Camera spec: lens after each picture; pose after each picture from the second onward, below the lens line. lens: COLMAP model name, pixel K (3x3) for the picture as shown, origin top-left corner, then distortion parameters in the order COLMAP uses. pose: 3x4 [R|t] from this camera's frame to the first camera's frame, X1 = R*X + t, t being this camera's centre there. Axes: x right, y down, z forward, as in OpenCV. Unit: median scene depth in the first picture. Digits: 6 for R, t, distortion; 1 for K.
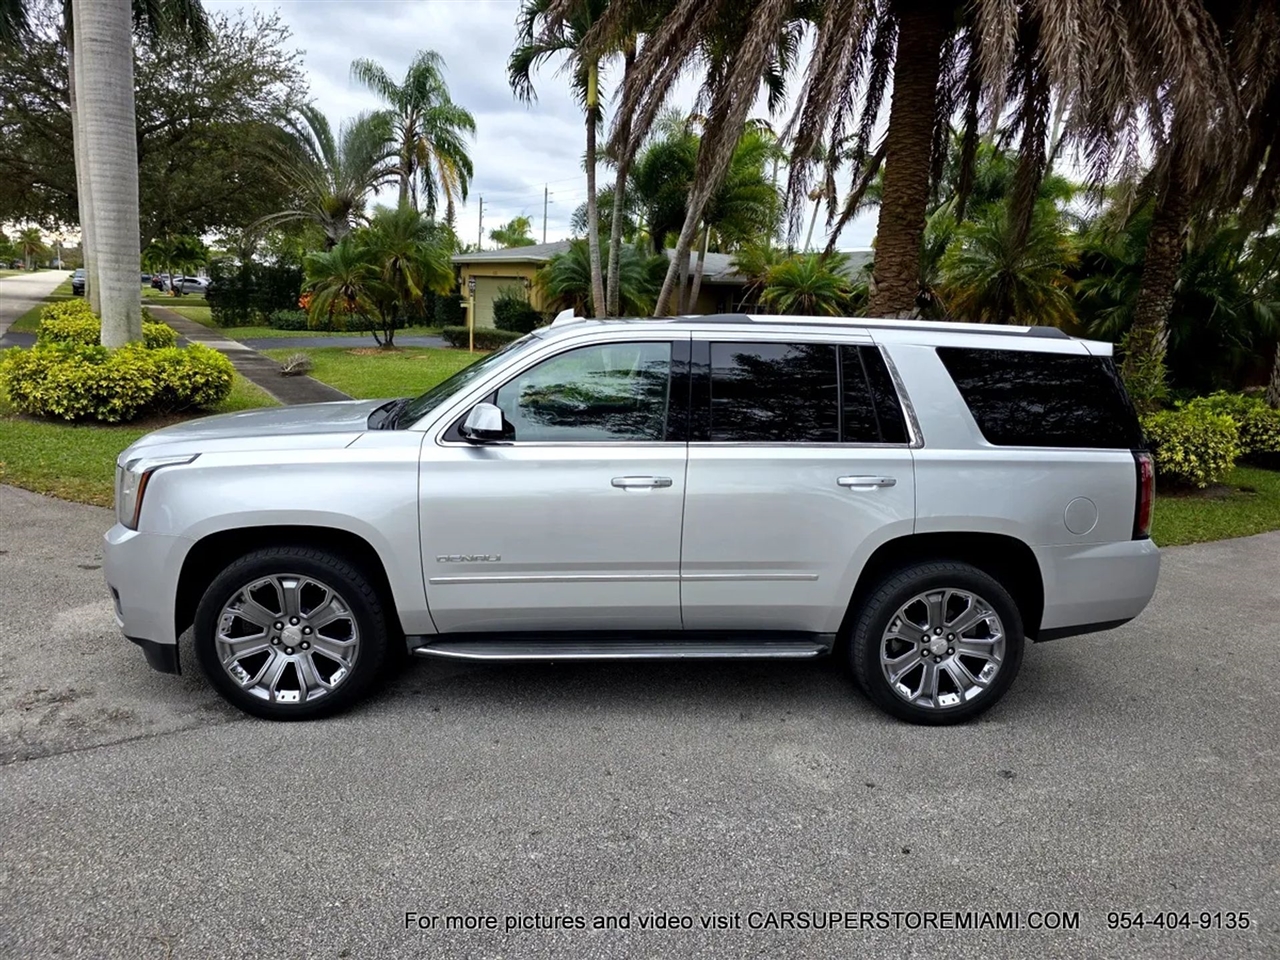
lens RADIAL K [[882.9, 0, 640.0], [0, 882.9, 480.0], [0, 0, 1]] dist [0.055571, -0.046199]
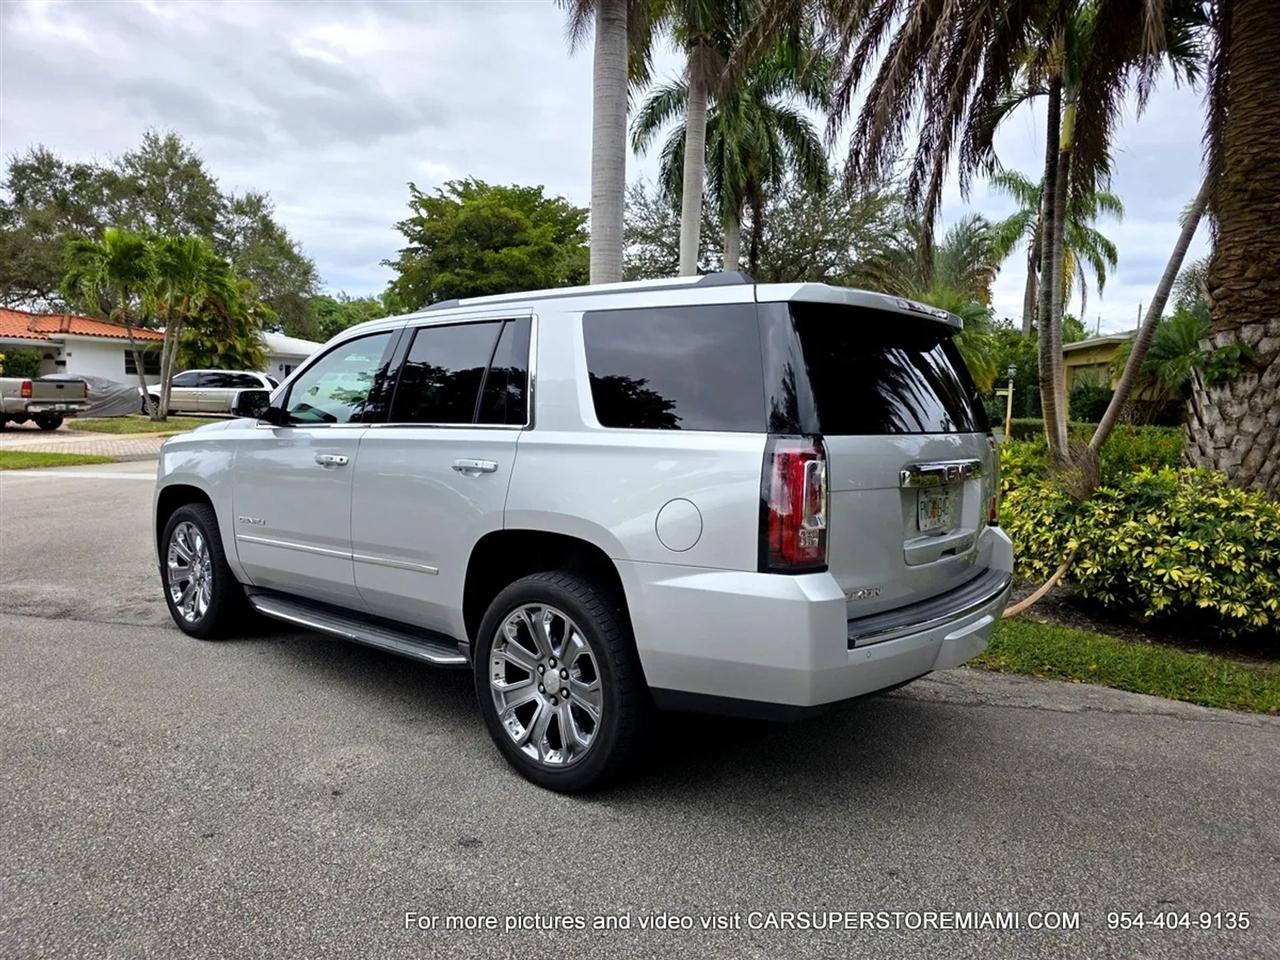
lens RADIAL K [[882.9, 0, 640.0], [0, 882.9, 480.0], [0, 0, 1]] dist [0.055571, -0.046199]
pose [[0.690489, 0.023272, -0.722968, 0.843680], [-0.120676, 0.989181, -0.083413, 0.057907], [0.713205, 0.144840, 0.685828, 0.436237]]
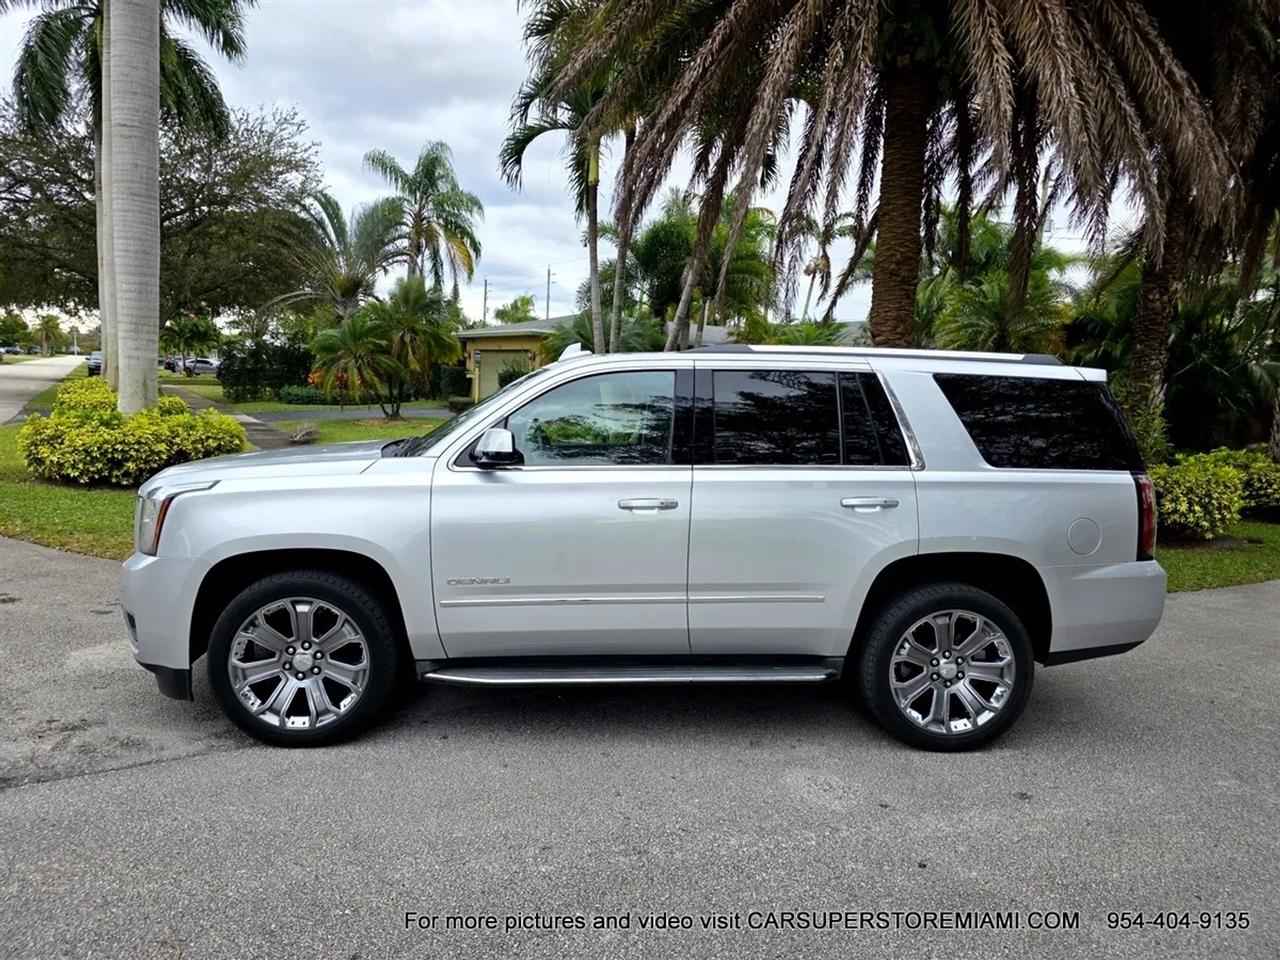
lens RADIAL K [[882.4, 0, 630.4], [0, 882.4, 475.2], [0, 0, 1]] dist [0.058136, -0.048768]
pose [[0.999870, -0.009908, -0.012718, -0.004545], [0.008708, 0.995800, -0.091135, 0.050749], [0.013568, 0.091013, 0.995757, -0.015524]]
